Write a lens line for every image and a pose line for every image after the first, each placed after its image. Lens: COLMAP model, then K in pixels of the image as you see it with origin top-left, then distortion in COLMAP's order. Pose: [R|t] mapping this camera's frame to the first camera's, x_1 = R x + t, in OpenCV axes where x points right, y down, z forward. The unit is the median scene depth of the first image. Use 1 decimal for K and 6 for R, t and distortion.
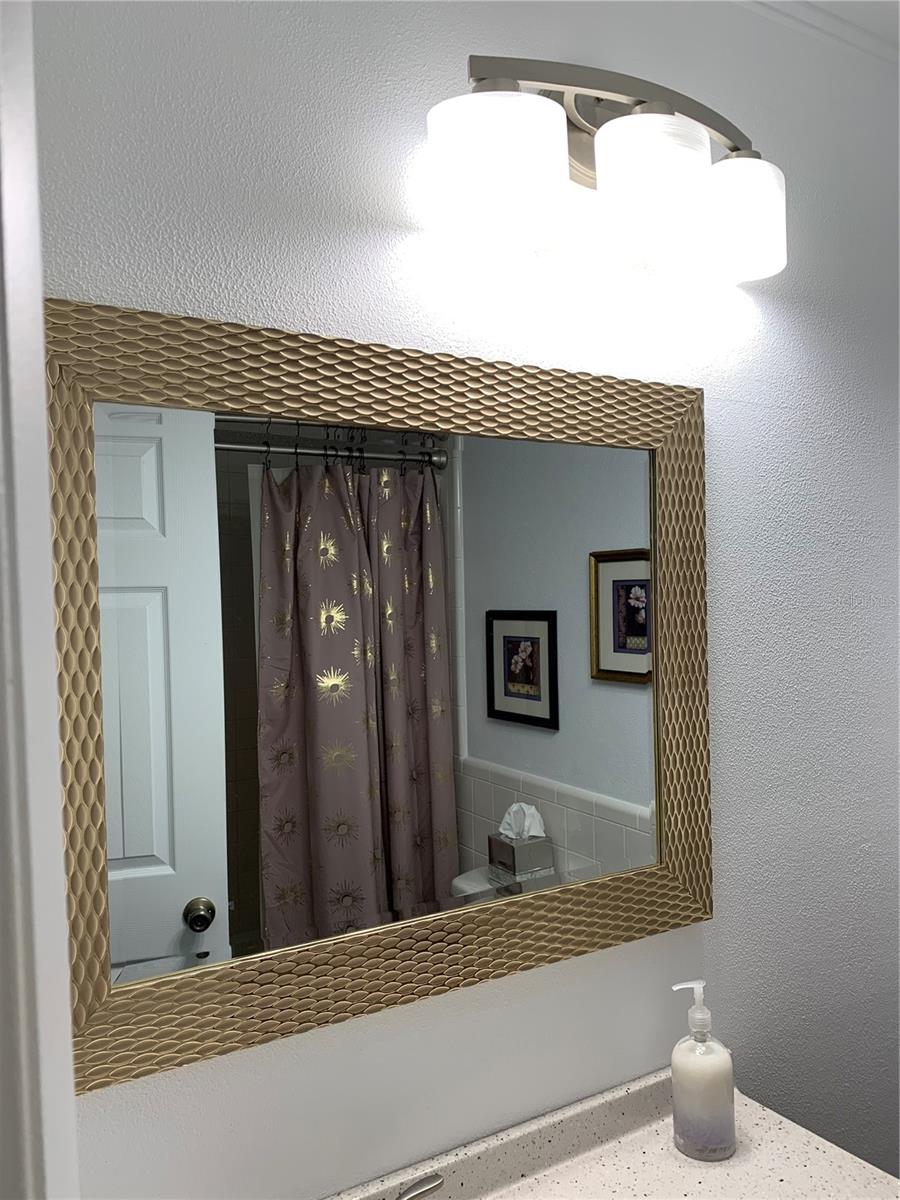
lens RADIAL K [[887.0, 0, 443.5], [0, 887.0, 595.0], [0, 0, 1]] dist [0.005511, -0.027126]
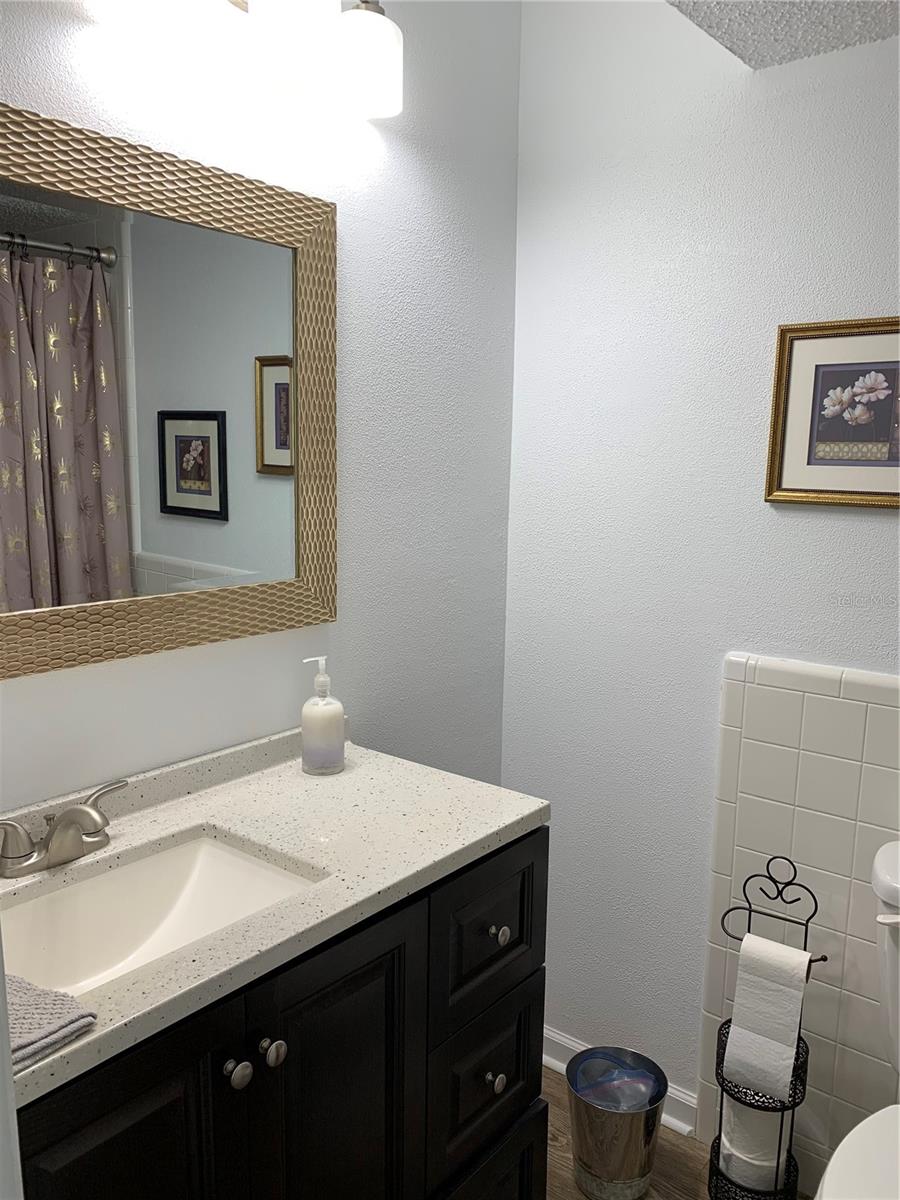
lens RADIAL K [[895.7, 0, 447.5], [0, 895.7, 592.1], [0, 0, 1]] dist [0.048472, -0.063524]
pose [[0.936933, -0.013432, 0.349250, -0.008113], [-0.043279, 0.987112, 0.154069, 0.057252], [-0.346818, -0.159468, 0.924277, -0.174068]]
